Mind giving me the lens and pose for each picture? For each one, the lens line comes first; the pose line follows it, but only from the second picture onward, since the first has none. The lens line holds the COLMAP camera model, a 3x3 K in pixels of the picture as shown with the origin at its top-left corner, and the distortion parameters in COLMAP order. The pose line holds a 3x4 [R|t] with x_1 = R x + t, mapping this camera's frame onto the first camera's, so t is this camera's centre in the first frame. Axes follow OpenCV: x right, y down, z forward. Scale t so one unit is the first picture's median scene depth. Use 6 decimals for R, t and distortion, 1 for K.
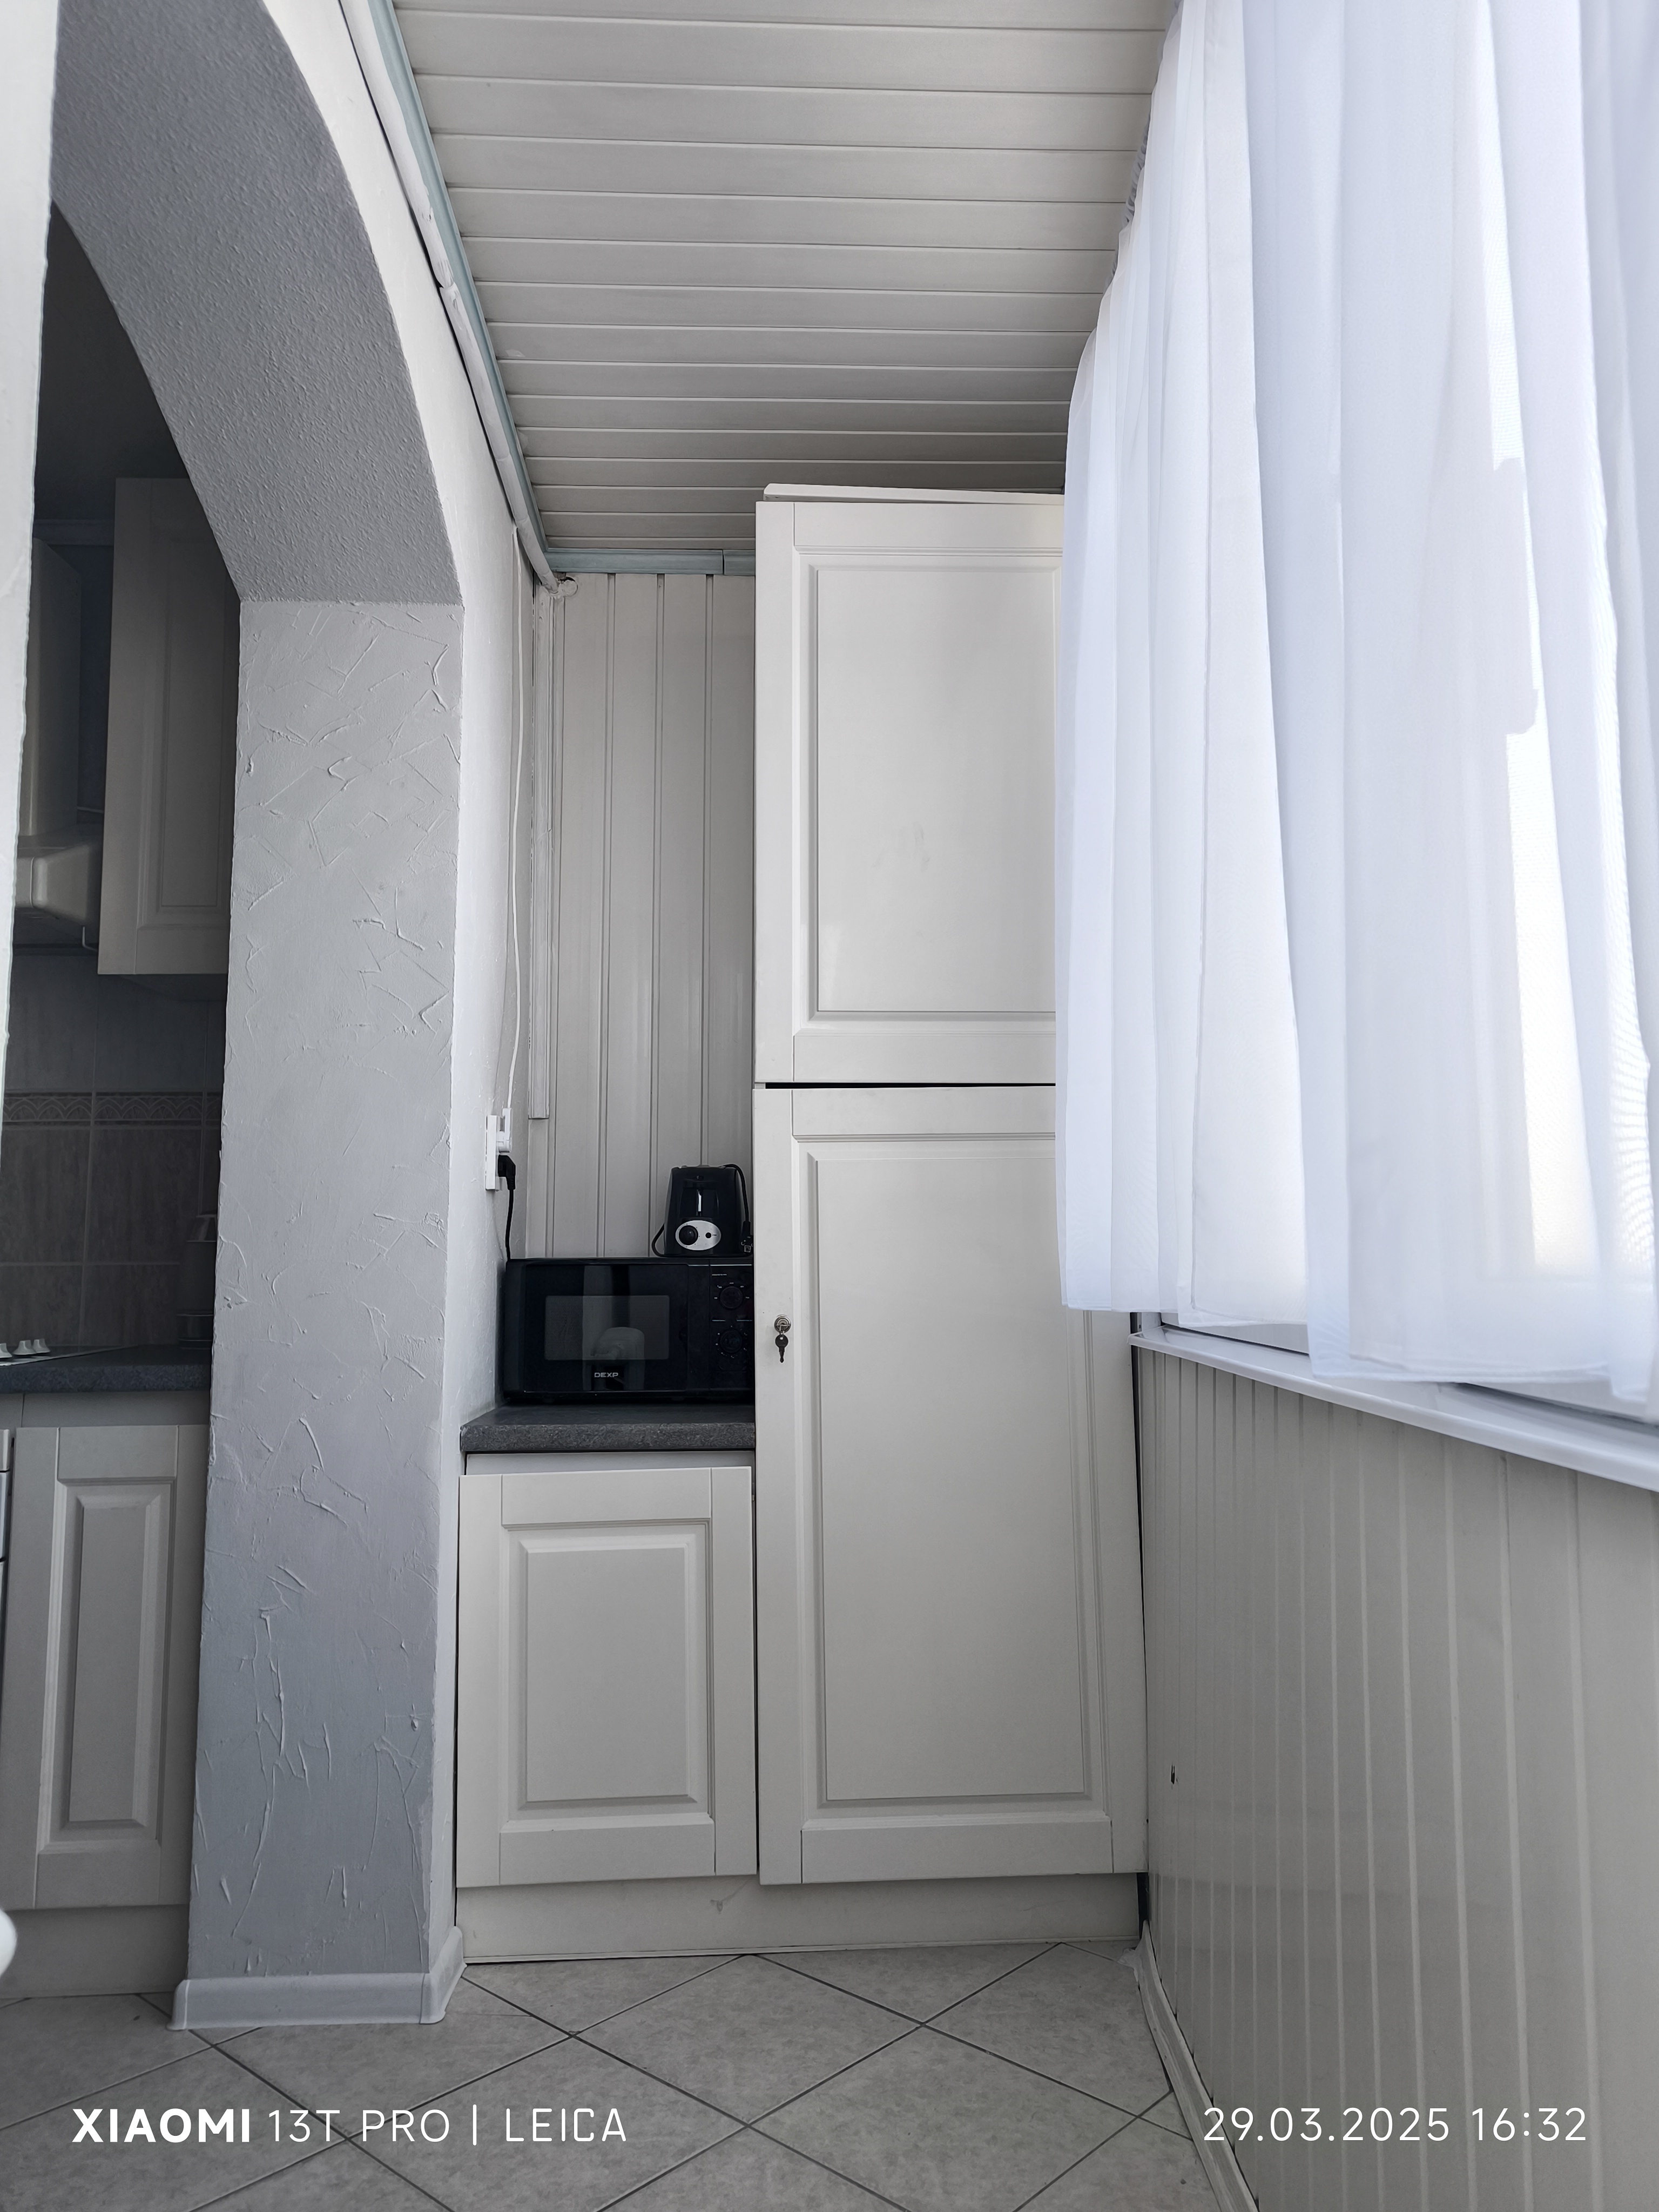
lens RADIAL K [[1530.1, 0, 823.3], [0, 1530.1, 1098.2], [0, 0, 1]] dist [0.069288, -0.052046]
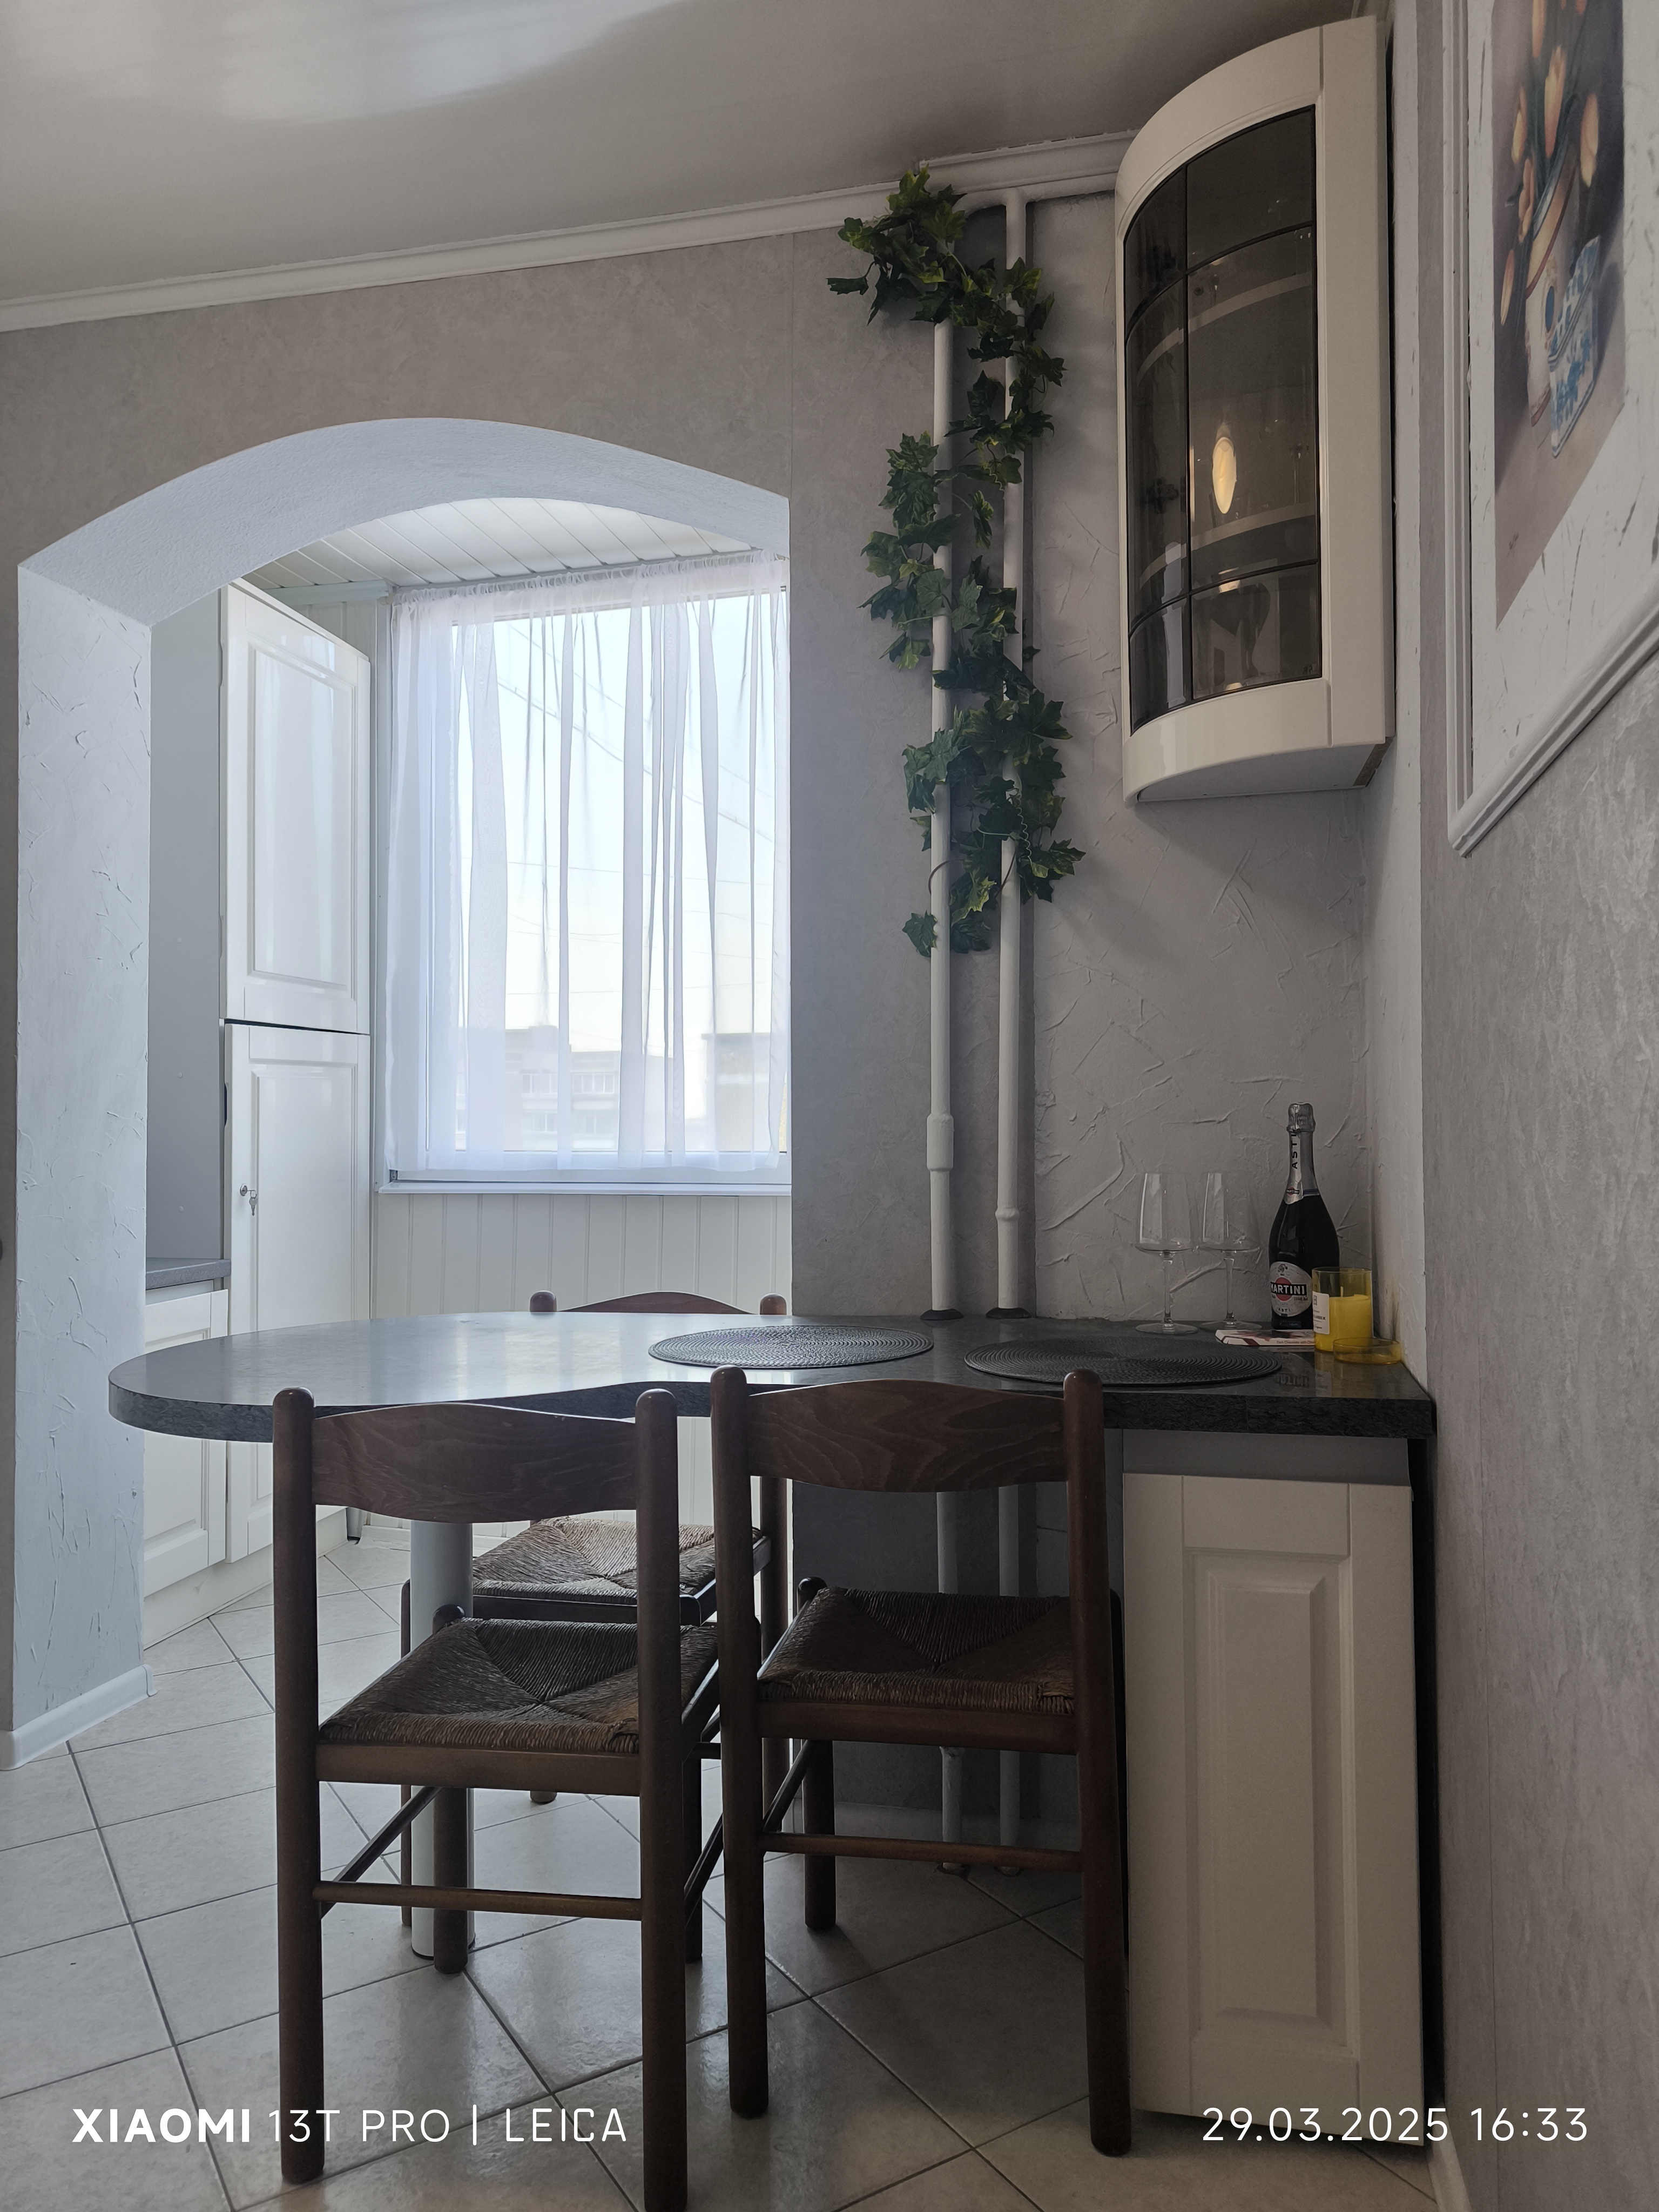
lens RADIAL K [[1530.1, 0, 823.3], [0, 1530.1, 1098.2], [0, 0, 1]] dist [0.069288, -0.052046]
pose [[0.294616, 0.008123, 0.955581, -1.280111], [-0.099367, 0.994804, 0.022179, -0.025022], [-0.950436, -0.101488, 0.293892, 0.068717]]
